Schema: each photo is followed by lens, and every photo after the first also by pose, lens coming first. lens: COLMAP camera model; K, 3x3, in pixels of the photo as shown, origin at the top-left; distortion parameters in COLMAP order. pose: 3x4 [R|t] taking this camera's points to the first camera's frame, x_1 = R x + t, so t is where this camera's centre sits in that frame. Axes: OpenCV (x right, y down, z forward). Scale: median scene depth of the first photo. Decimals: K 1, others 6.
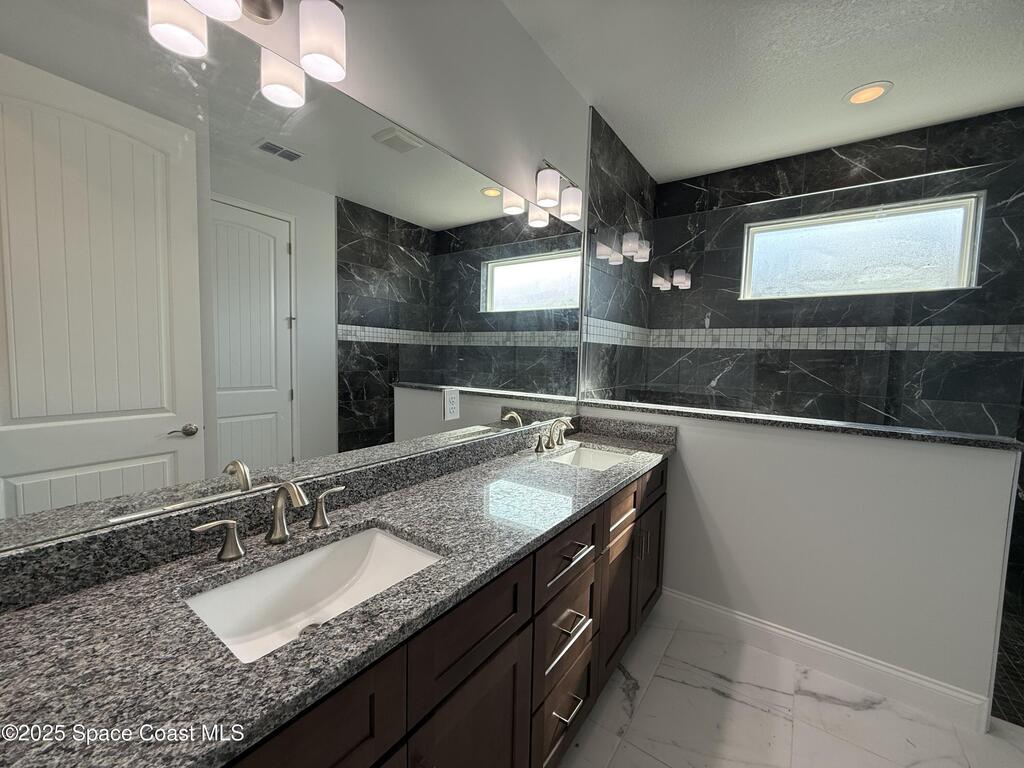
lens RADIAL K [[410.9, 0, 510.4], [0, 410.9, 382.9], [0, 0, 1]] dist [-0.000502, 0.000673]
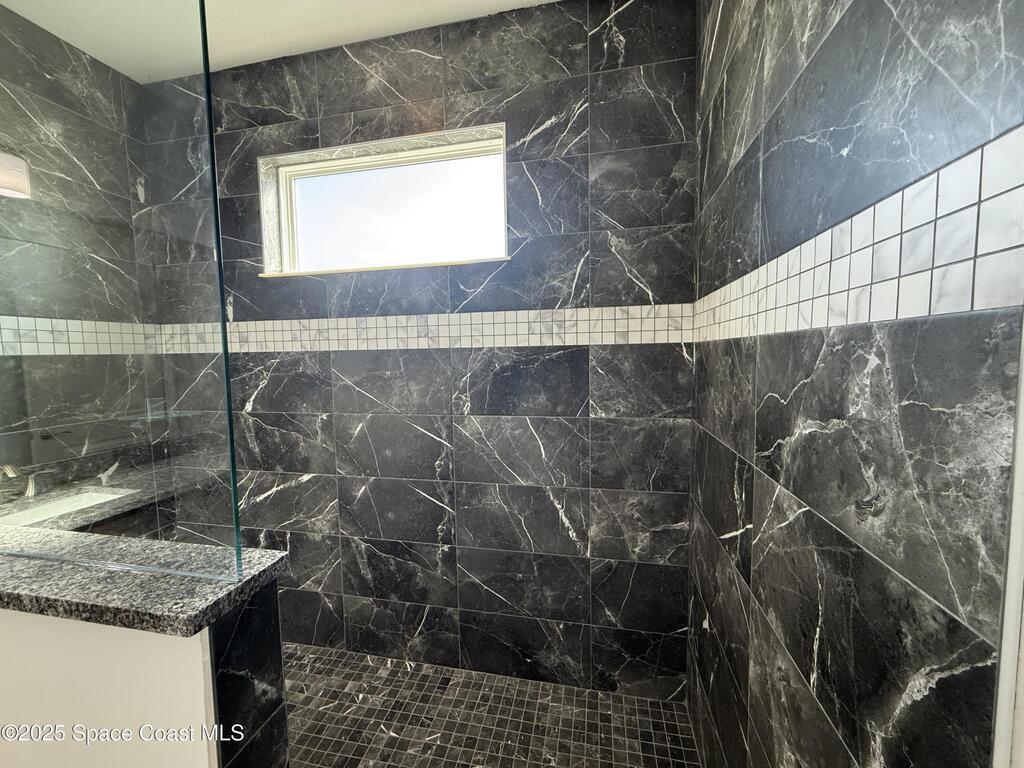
lens RADIAL K [[410.9, 0, 513.3], [0, 410.9, 383.0], [0, 0, 1]] dist [-0.000502, 0.000673]
pose [[0.918582, -0.072529, 0.388517, 0.741924], [0.069618, 0.997340, 0.021586, -0.025003], [-0.389050, 0.007219, 0.921188, 0.289343]]
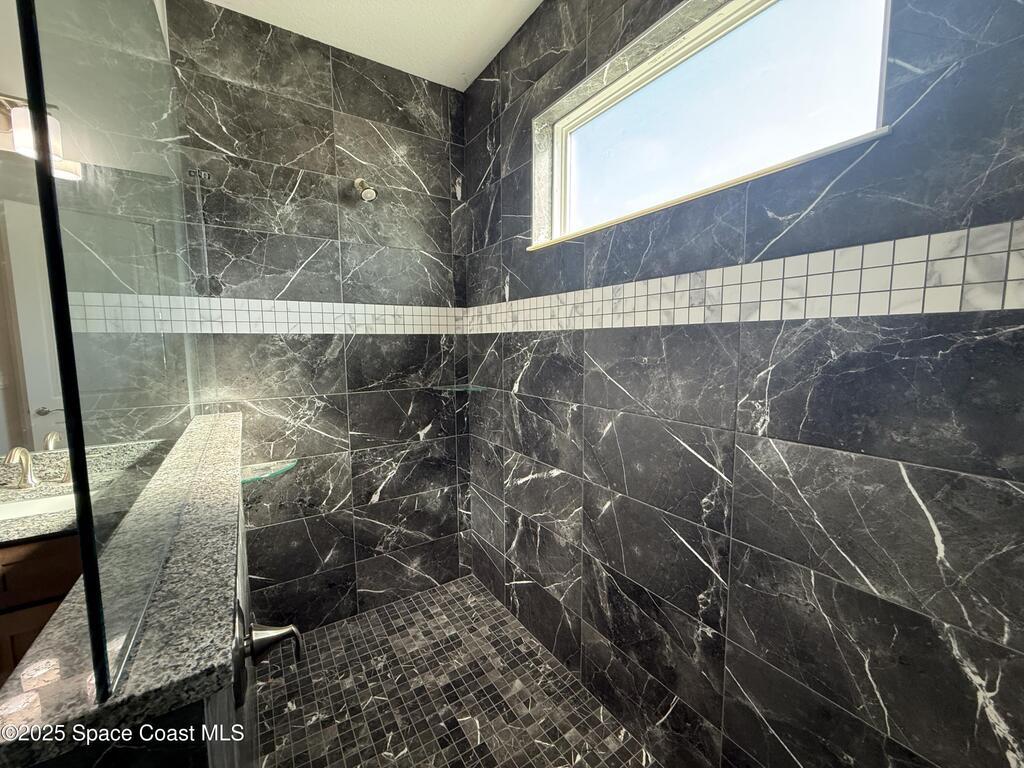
lens RADIAL K [[410.9, 0, 508.7], [0, 410.9, 383.3], [0, 0, 1]] dist [-0.000502, 0.000673]
pose [[0.927647, 0.002898, -0.373446, 0.851261], [0.007512, 0.999623, 0.026418, -0.026536], [0.373382, -0.027311, 0.927276, 0.482301]]
